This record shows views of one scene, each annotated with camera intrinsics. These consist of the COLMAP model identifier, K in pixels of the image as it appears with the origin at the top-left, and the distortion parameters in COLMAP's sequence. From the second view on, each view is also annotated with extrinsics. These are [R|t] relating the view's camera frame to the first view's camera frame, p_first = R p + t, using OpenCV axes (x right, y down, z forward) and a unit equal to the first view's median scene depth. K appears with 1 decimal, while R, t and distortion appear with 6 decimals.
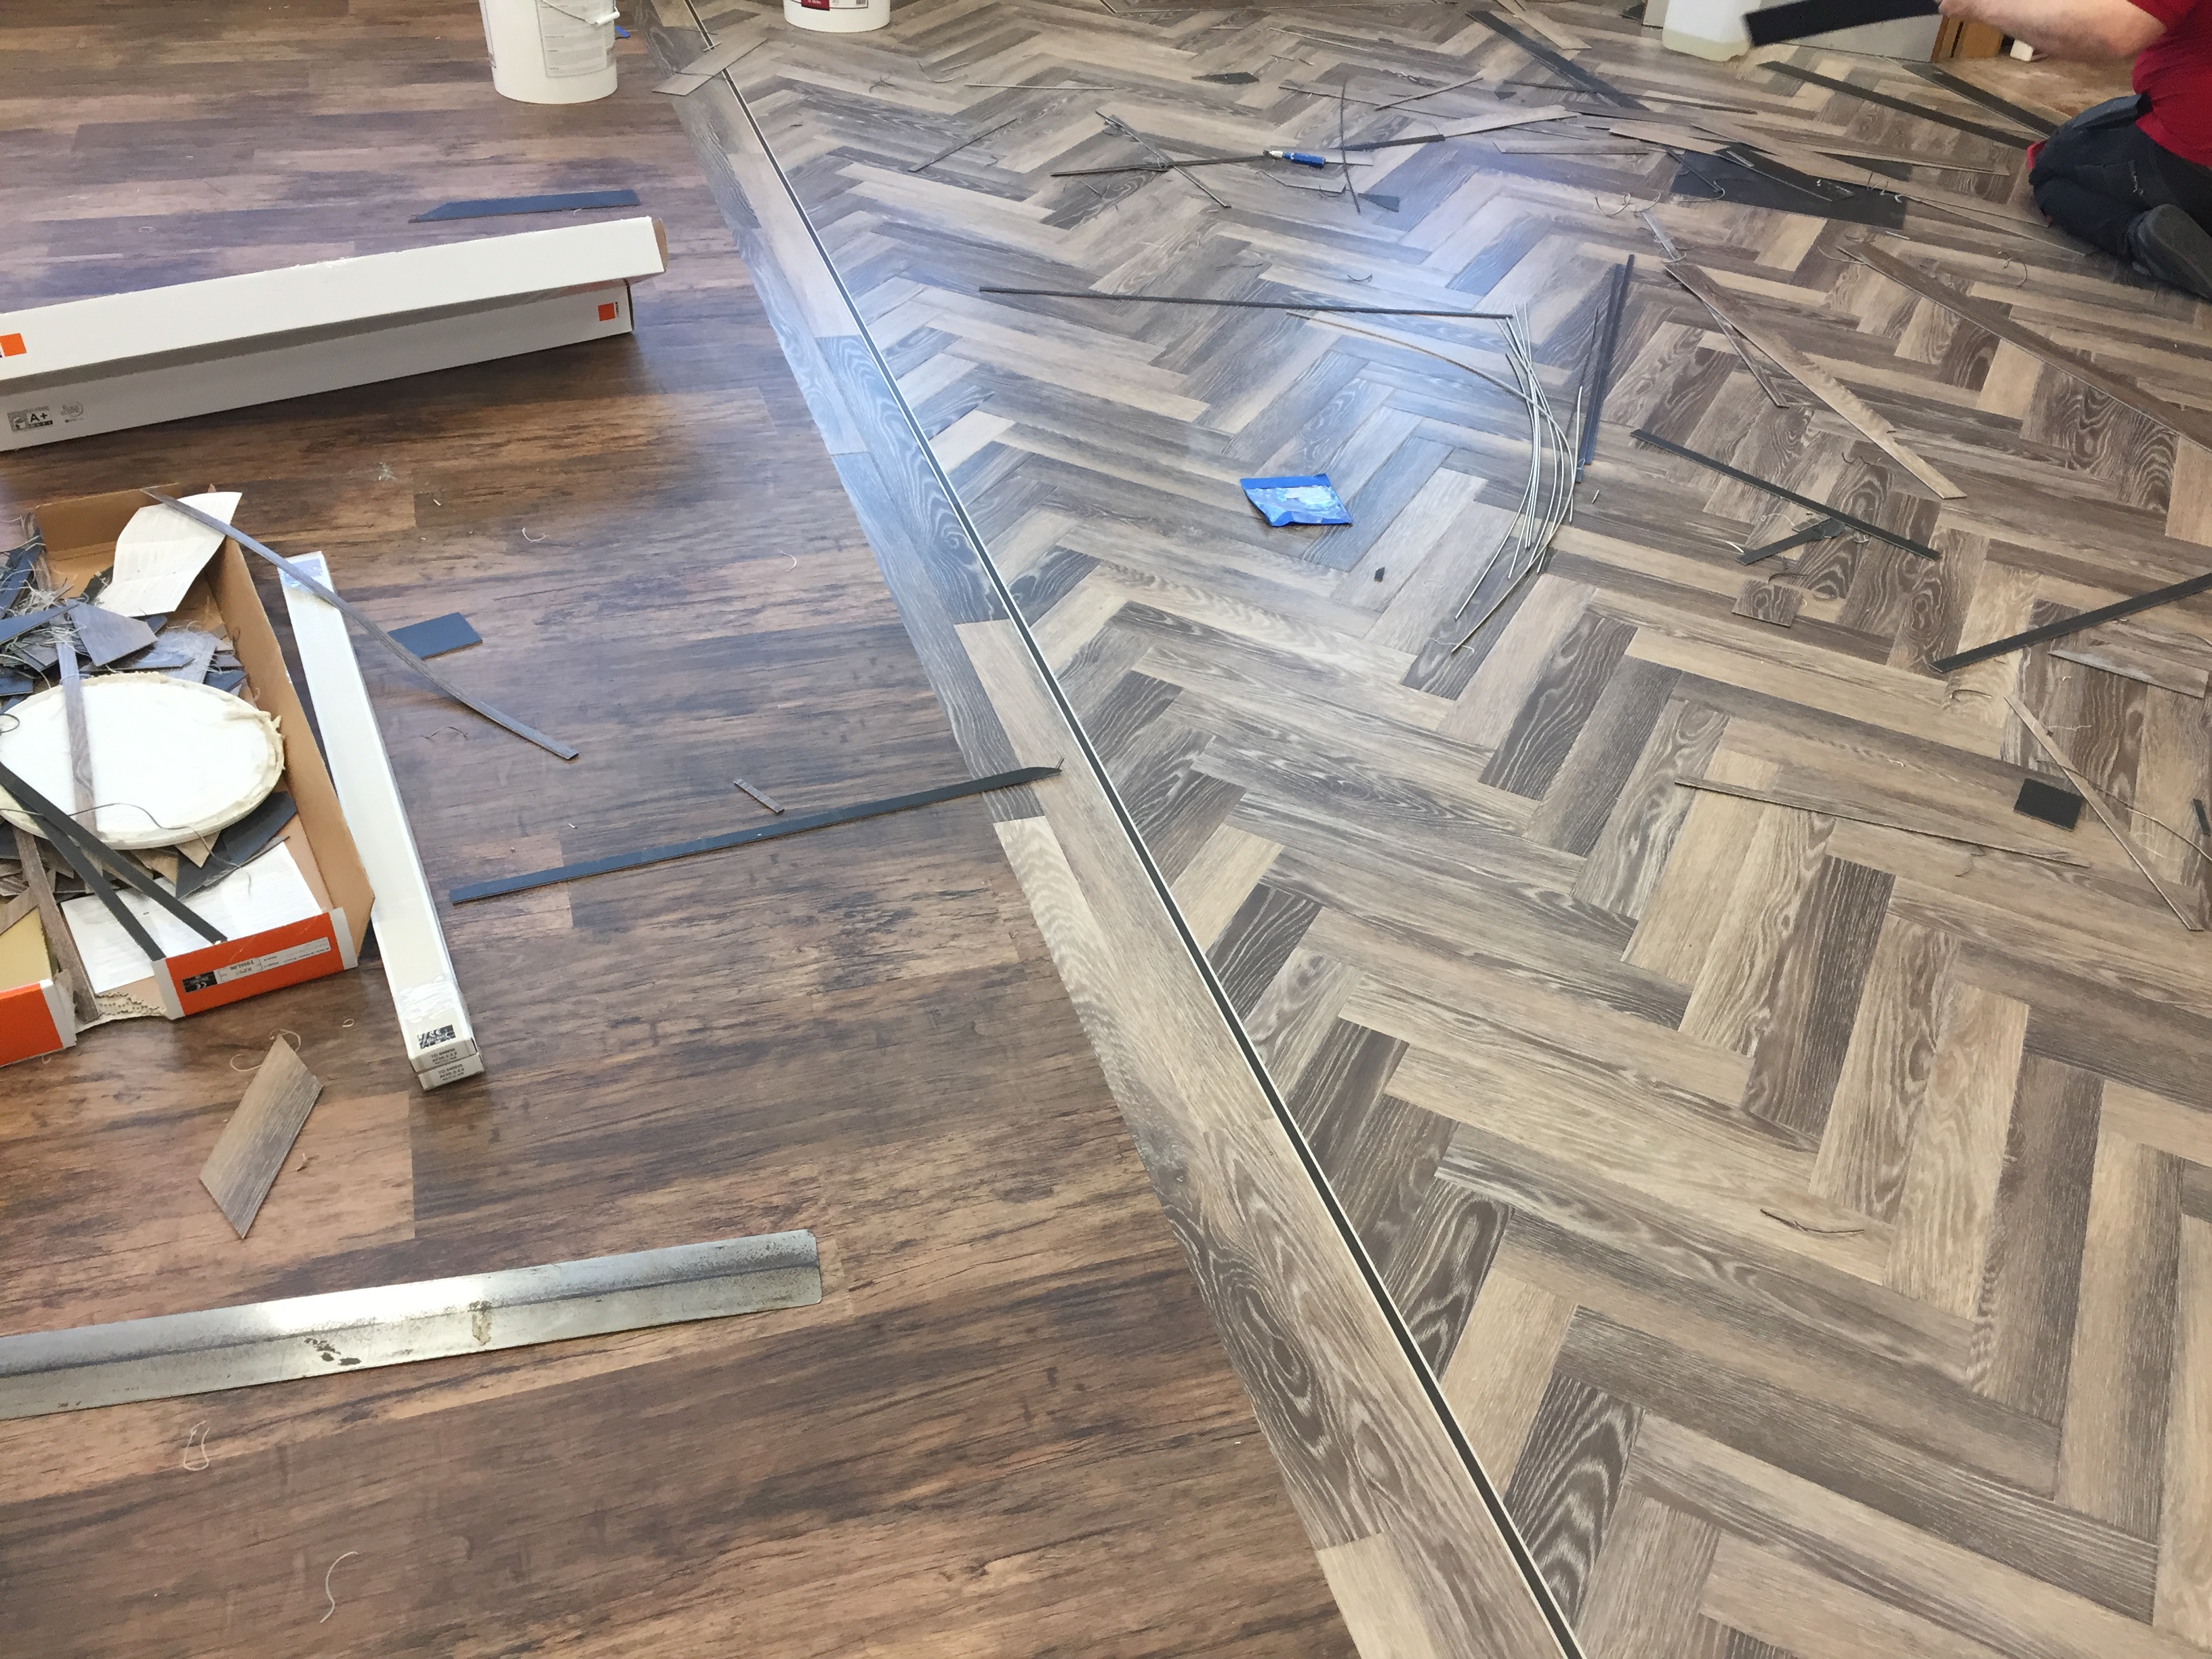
lens RADIAL K [[1891.1, 0, 1106.0], [0, 1891.1, 829.5], [0, 0, 1]] dist [0.088324, -0.136243]
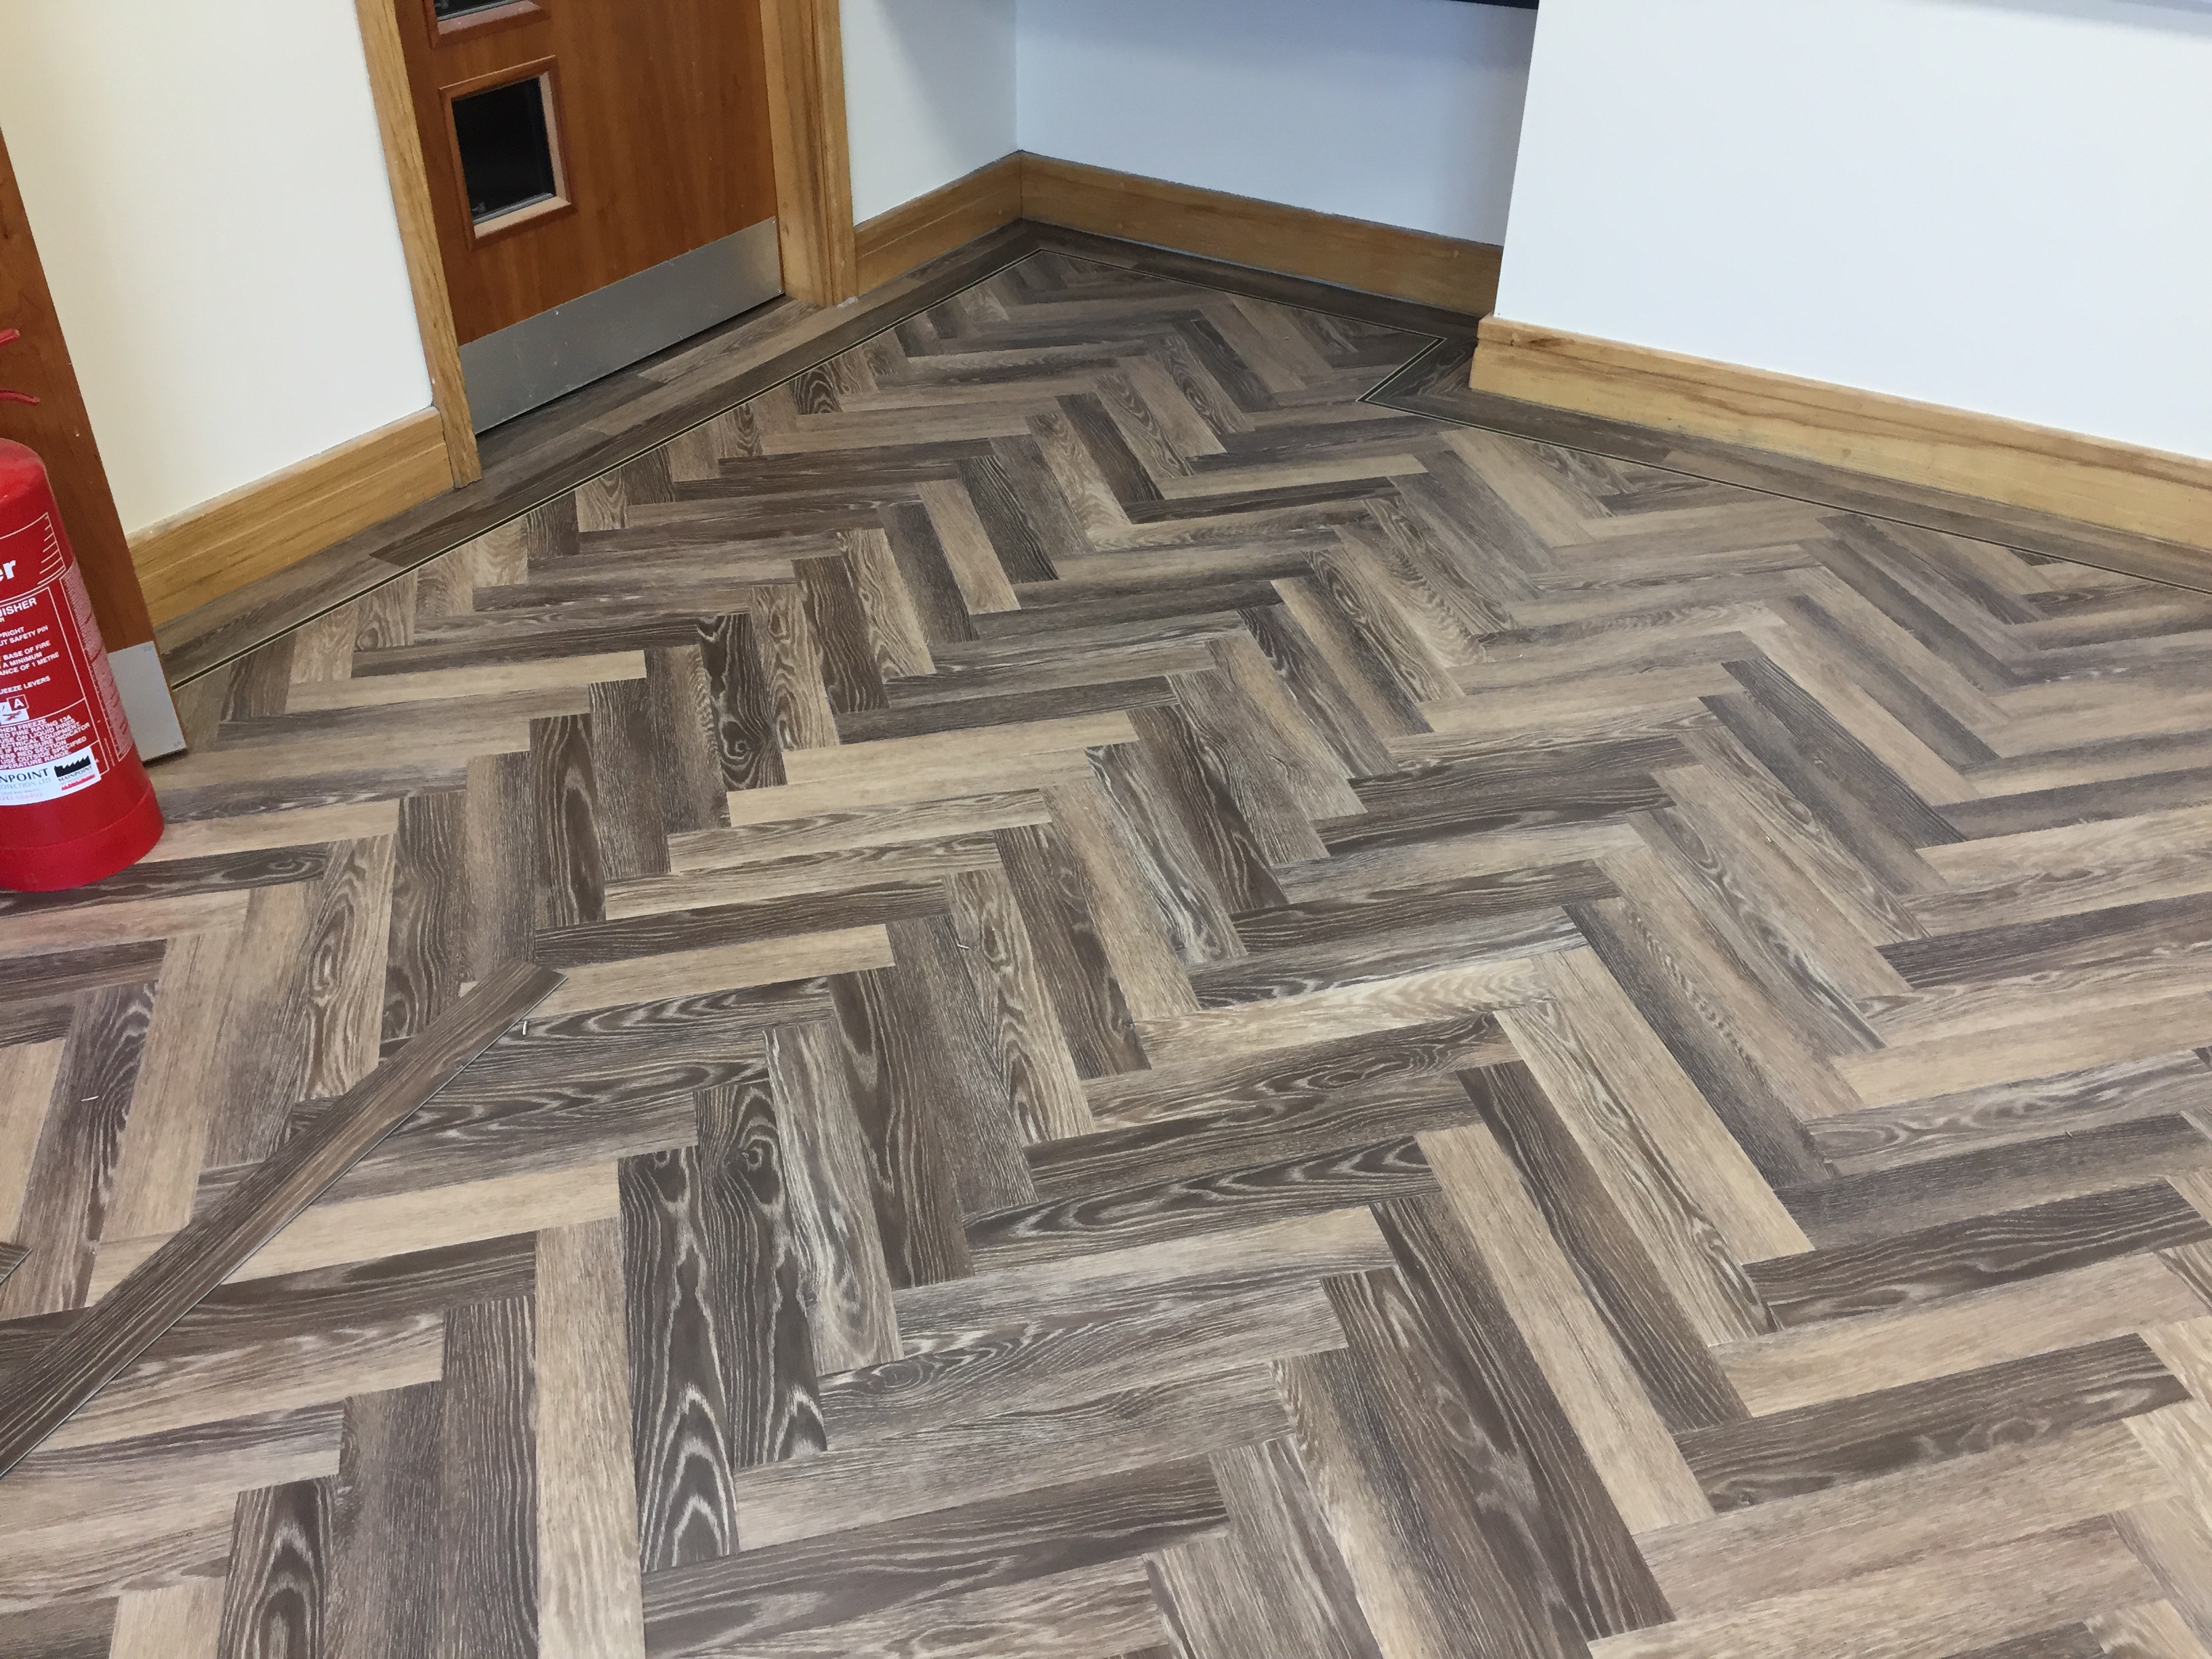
lens RADIAL K [[1891.1, 0, 1106.0], [0, 1891.1, 829.5], [0, 0, 1]] dist [0.088324, -0.136243]
pose [[-0.661279, -0.484313, 0.572844, 0.145534], [0.411567, 0.404206, 0.816842, -1.087180], [-0.627154, 0.775924, -0.067966, 1.396820]]
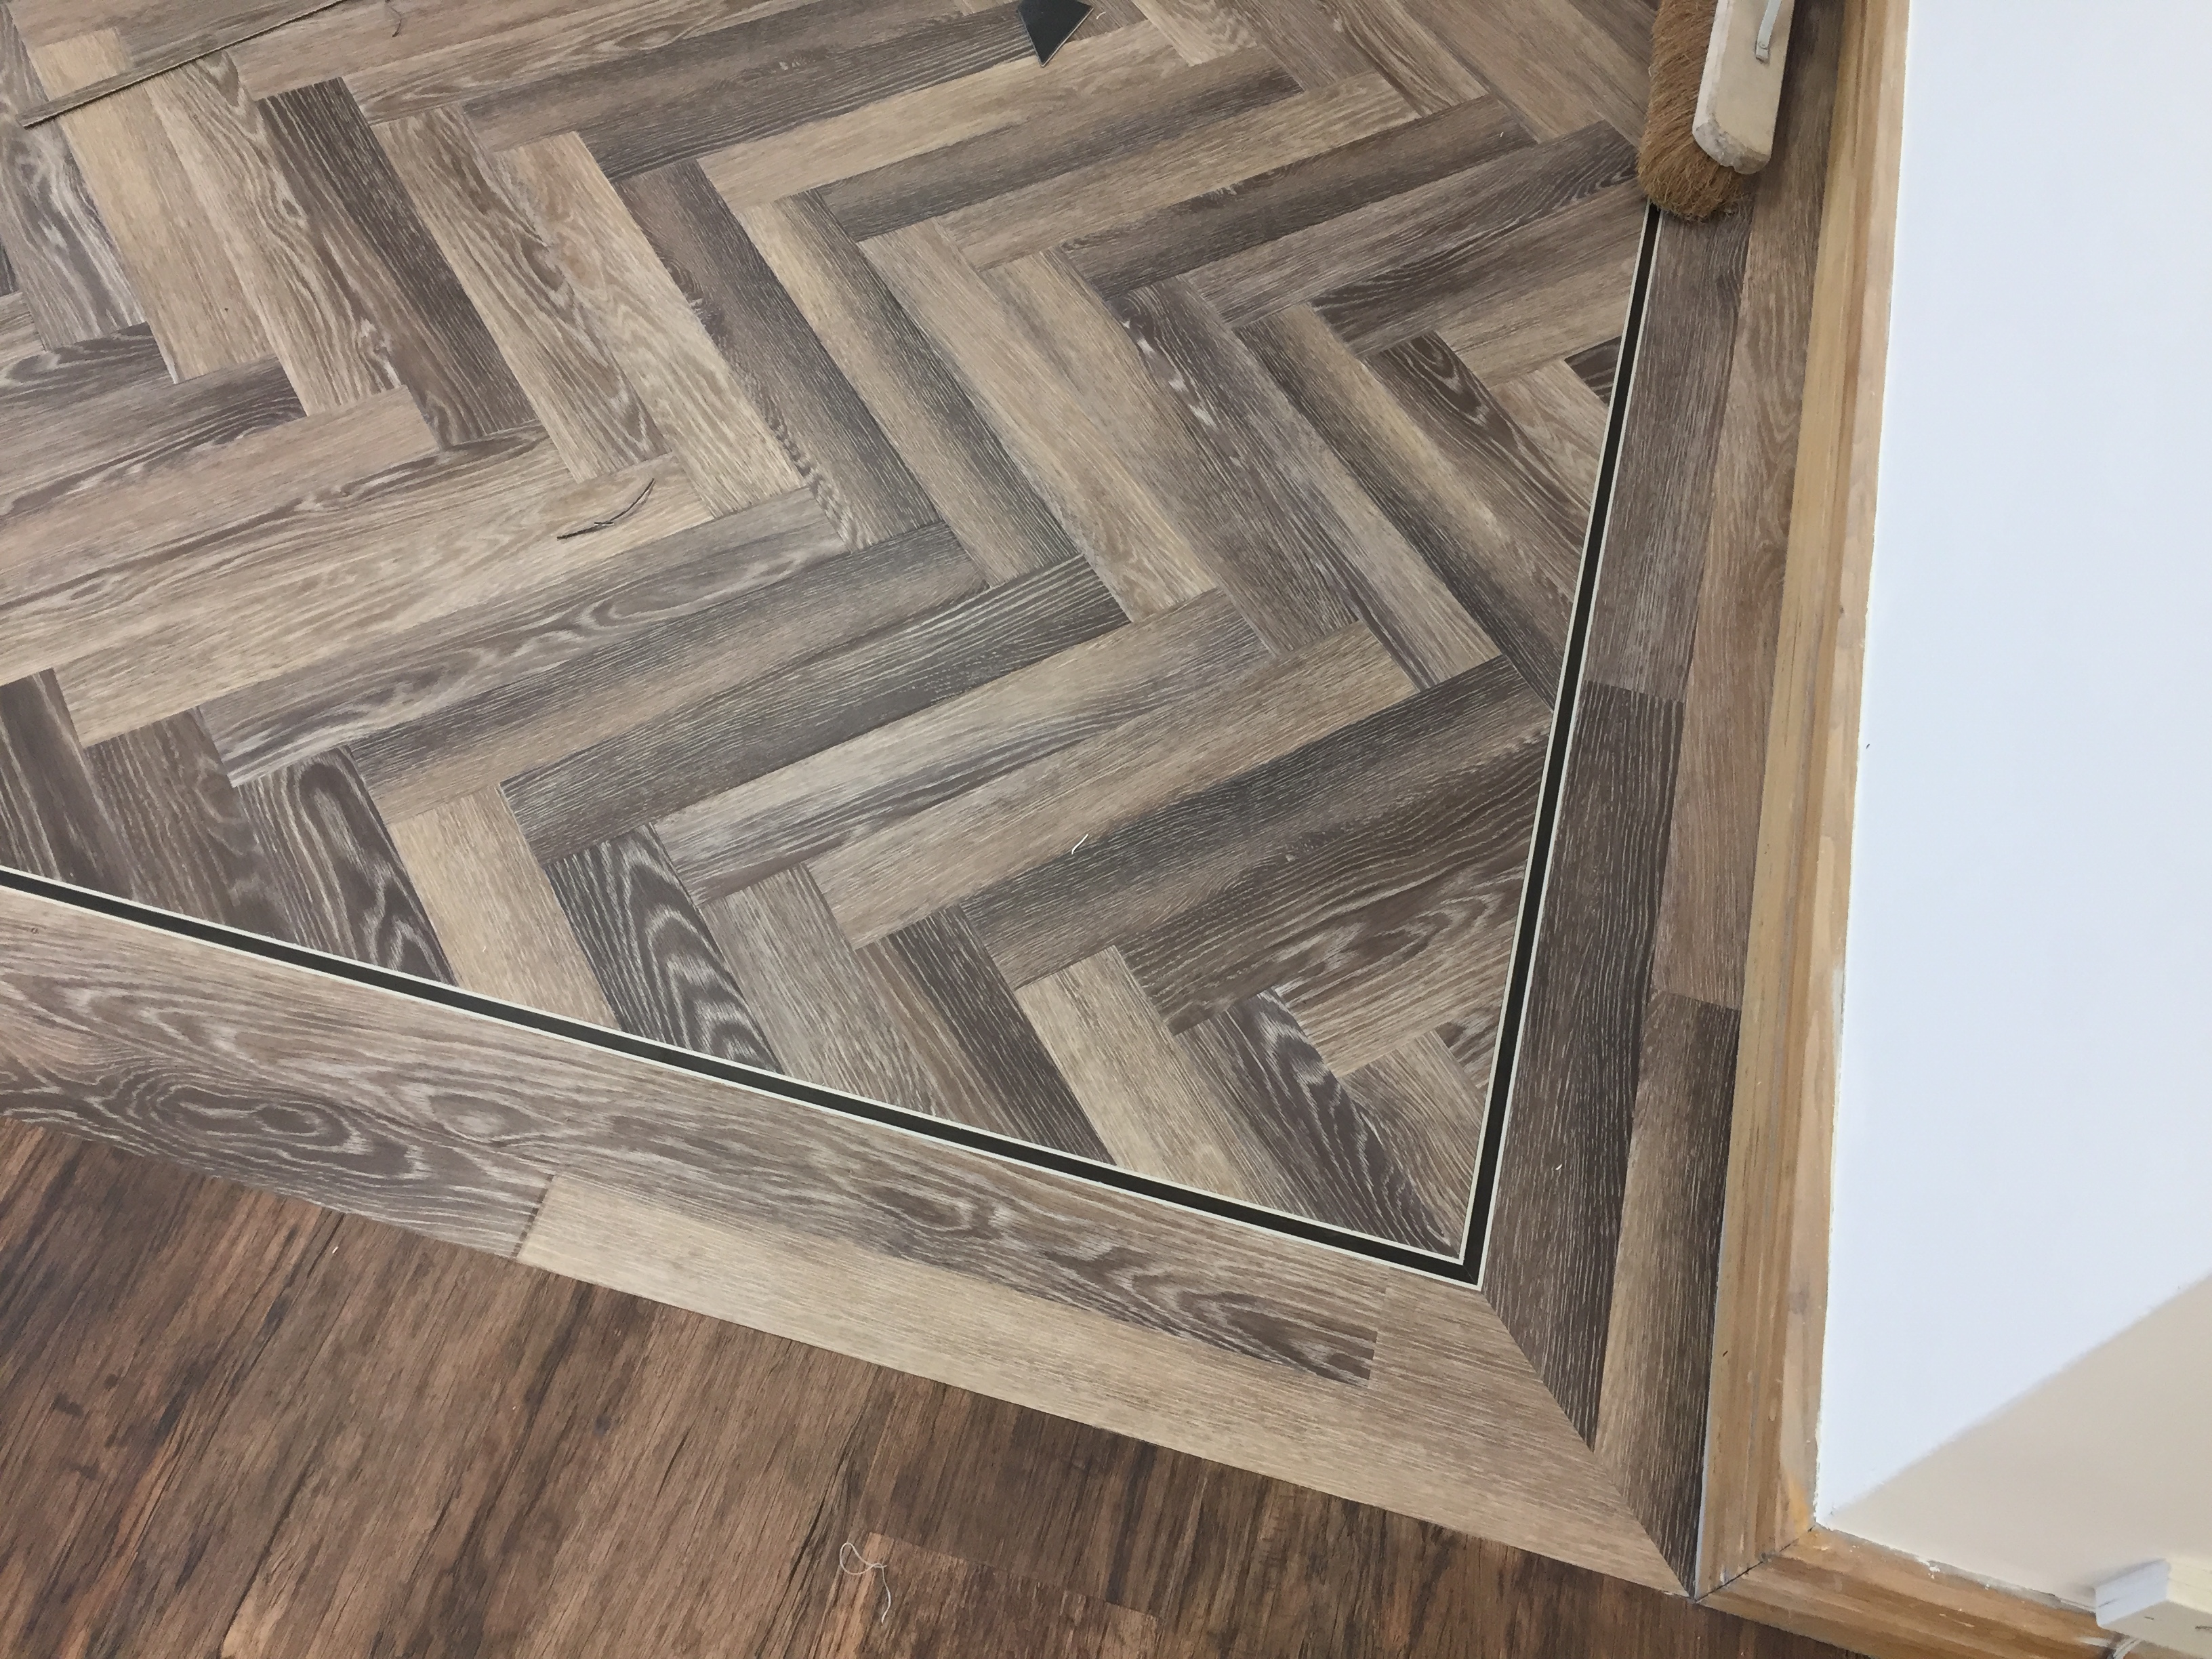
lens RADIAL K [[1891.1, 0, 1106.0], [0, 1891.1, 829.5], [0, 0, 1]] dist [0.088324, -0.136243]
pose [[0.544504, -0.720069, 0.430136, 0.022548], [0.484379, 0.688619, 0.539612, -0.039530], [-0.684757, -0.085472, 0.723742, 0.201700]]
